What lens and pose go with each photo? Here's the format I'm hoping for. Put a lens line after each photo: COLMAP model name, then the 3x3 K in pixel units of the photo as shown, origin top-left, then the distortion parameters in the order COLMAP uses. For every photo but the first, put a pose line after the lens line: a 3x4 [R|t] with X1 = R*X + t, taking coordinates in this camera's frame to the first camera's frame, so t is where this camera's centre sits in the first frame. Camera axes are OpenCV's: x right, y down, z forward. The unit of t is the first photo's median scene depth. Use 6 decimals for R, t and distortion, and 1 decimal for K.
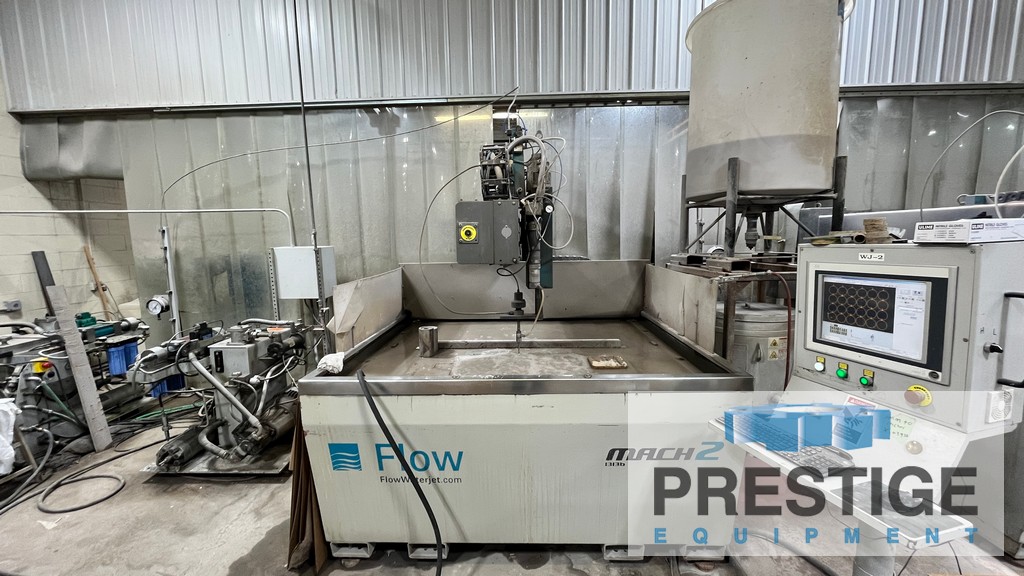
lens RADIAL K [[417.1, 0, 508.0], [0, 417.1, 285.6], [0, 0, 1]] dist [-0.001282, 0.000050]
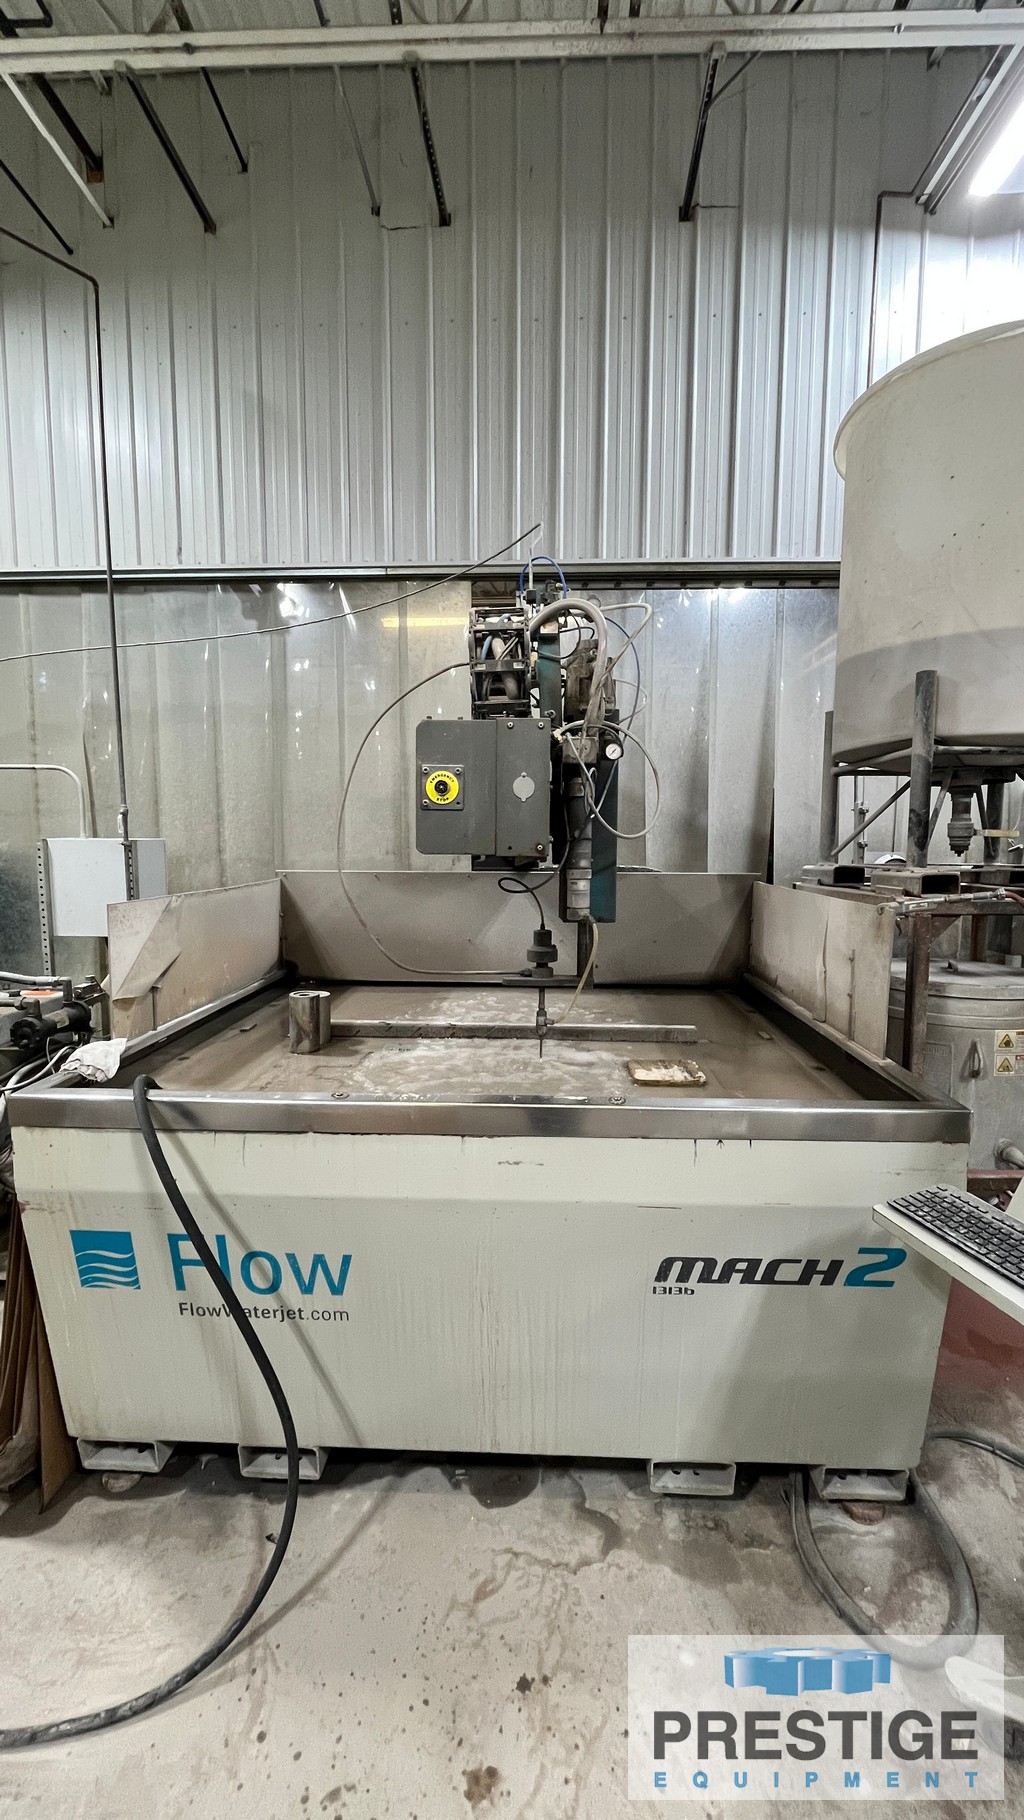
lens RADIAL K [[741.3, 0, 511.6], [0, 741.3, 904.3], [0, 0, 1]] dist [-0.001282, 0.000050]
pose [[0.999718, 0.021004, -0.011118, 0.067725], [-0.021381, 0.999160, -0.034953, 0.023349], [0.010375, 0.035181, 0.999327, 0.133562]]
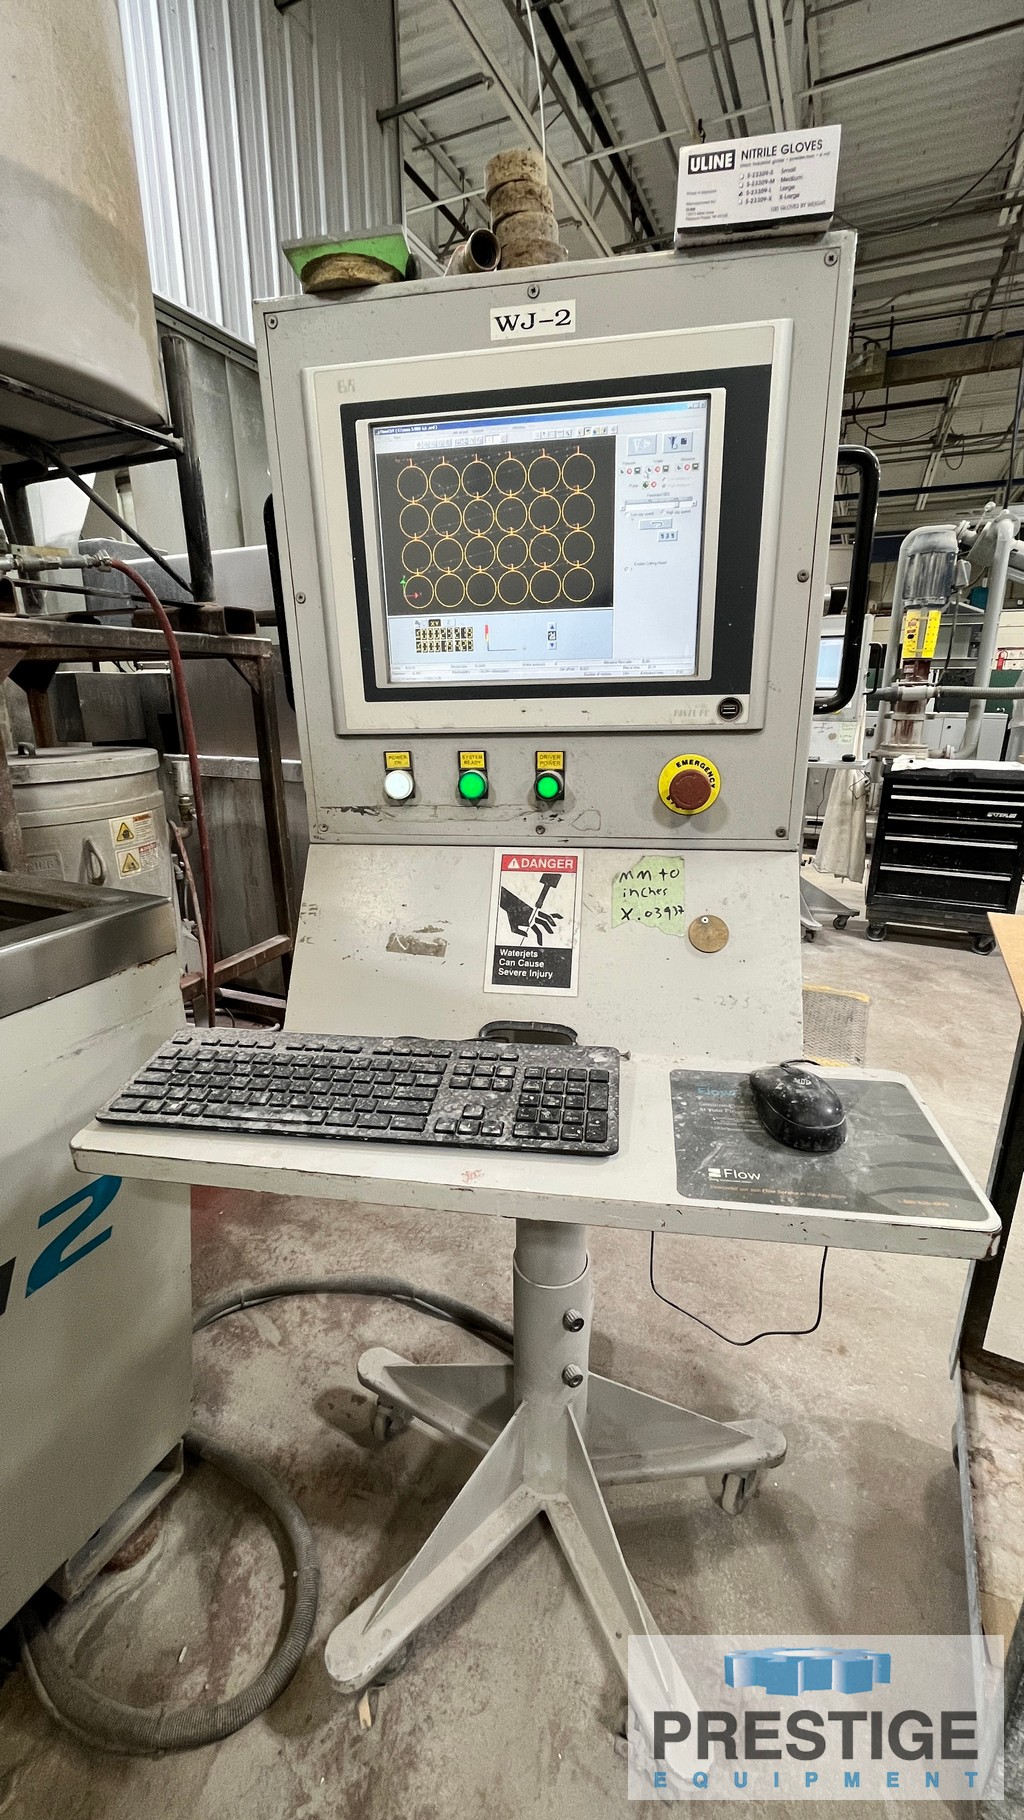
lens RADIAL K [[741.3, 0, 524.8], [0, 741.3, 903.5], [0, 0, 1]] dist [-0.001282, 0.000050]
pose [[0.399163, -0.245963, 0.883273, 0.228237], [0.108214, 0.969251, 0.221002, 0.127412], [-0.910471, 0.007367, 0.413506, 0.530508]]
